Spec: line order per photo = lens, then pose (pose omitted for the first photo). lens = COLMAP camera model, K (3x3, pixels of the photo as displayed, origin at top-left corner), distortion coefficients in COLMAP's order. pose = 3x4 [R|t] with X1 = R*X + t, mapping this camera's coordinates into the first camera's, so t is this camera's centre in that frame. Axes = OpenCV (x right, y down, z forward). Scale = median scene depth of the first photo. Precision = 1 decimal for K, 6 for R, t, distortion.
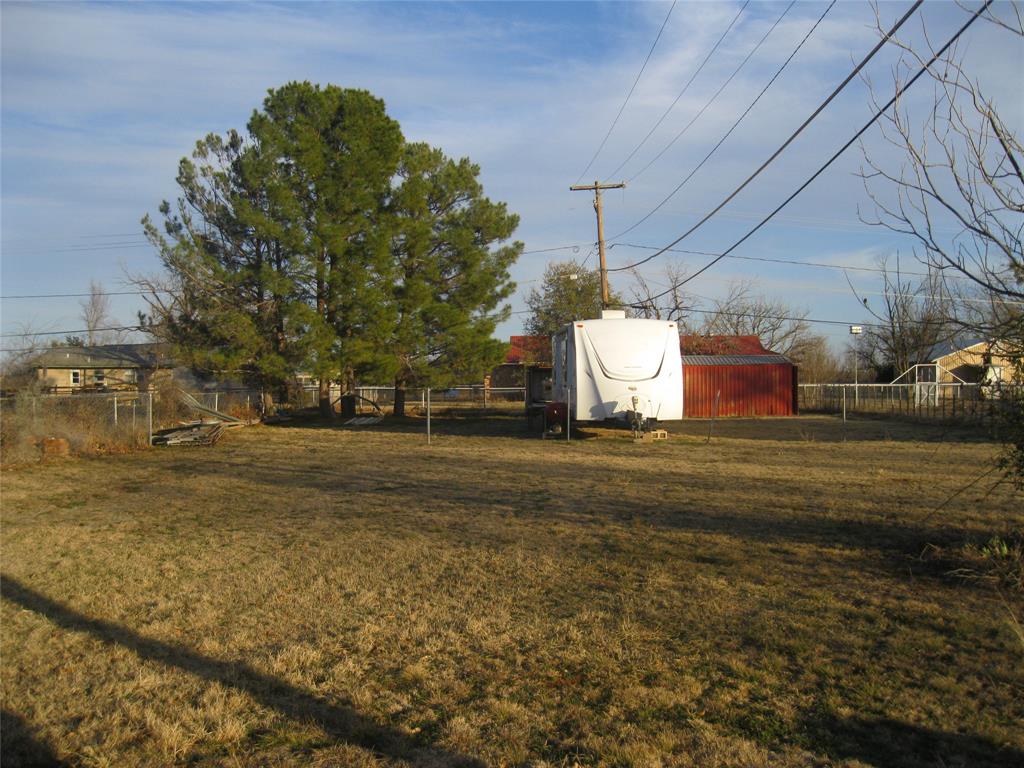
lens RADIAL K [[1116.4, 0, 512.0], [0, 1116.4, 384.0], [0, 0, 1]] dist [-0.114281, 0.008298]
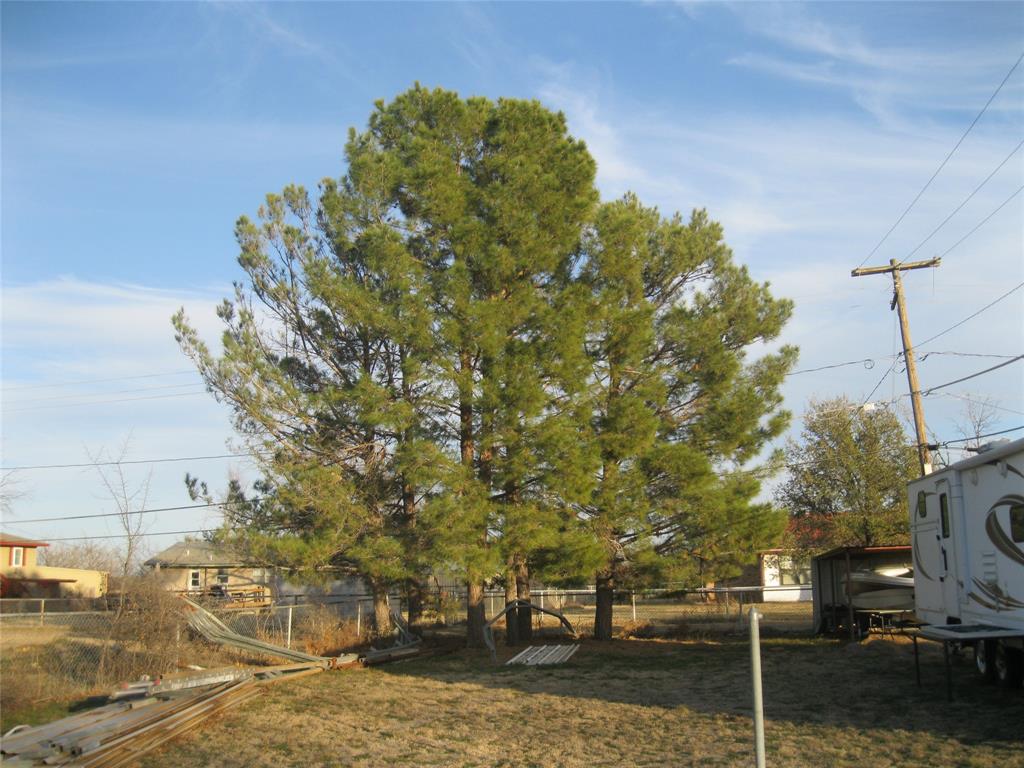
lens RADIAL K [[1116.4, 0, 512.0], [0, 1116.4, 384.0], [0, 0, 1]] dist [-0.114281, 0.008298]
pose [[0.986398, -0.044000, -0.158377, -0.052195], [0.015913, 0.984544, -0.174412, -0.003365], [0.163604, 0.169520, 0.971852, 0.410774]]
